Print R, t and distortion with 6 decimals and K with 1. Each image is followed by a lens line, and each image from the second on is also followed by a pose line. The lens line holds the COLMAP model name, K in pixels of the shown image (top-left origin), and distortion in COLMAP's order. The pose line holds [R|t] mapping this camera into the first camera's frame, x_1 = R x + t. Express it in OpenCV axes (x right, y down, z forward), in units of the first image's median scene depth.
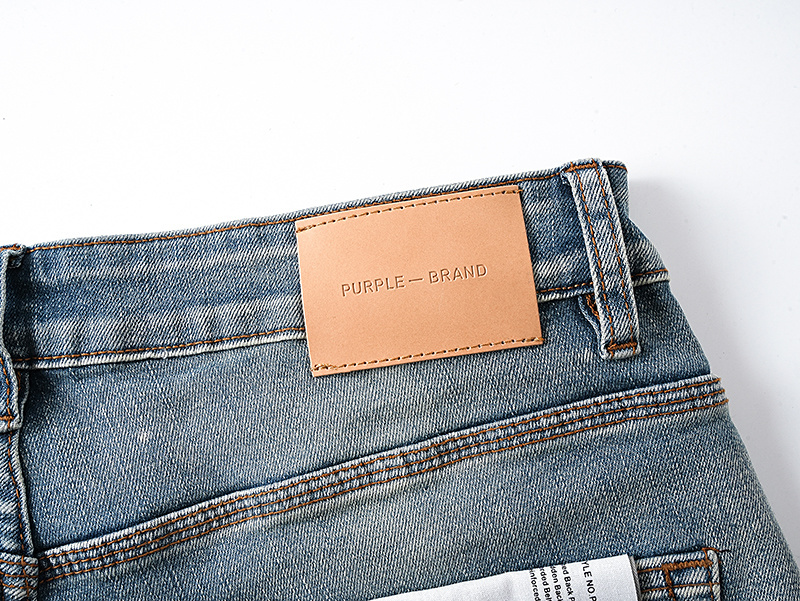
lens RADIAL K [[928.7, 0, 400.0], [0, 928.7, 300.5], [0, 0, 1]] dist [0.014432, -0.029926]
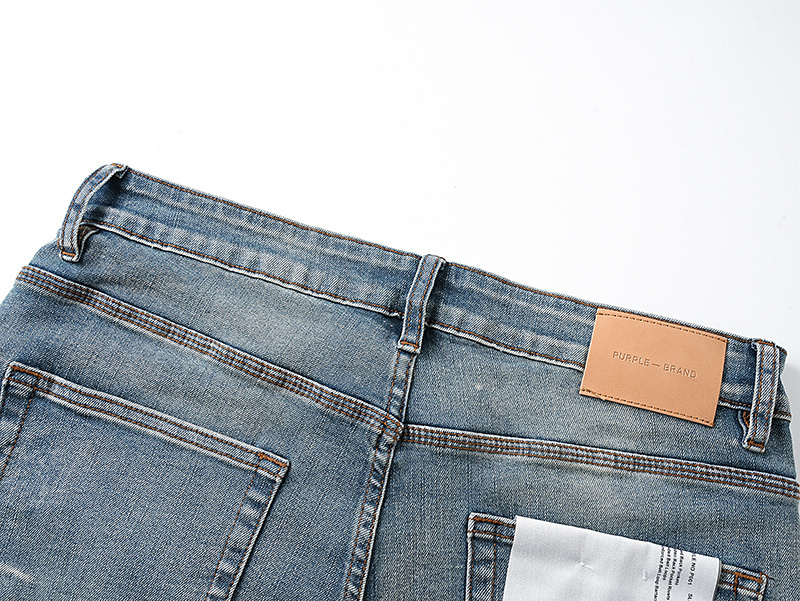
lens RADIAL K [[928.7, 0, 400.0], [0, 928.7, 300.5], [0, 0, 1]] dist [0.014432, -0.029926]
pose [[0.920619, 0.389895, -0.021024, -0.441446], [-0.388566, 0.909524, -0.147585, 0.315640], [-0.038421, 0.144039, 0.988826, -0.739370]]
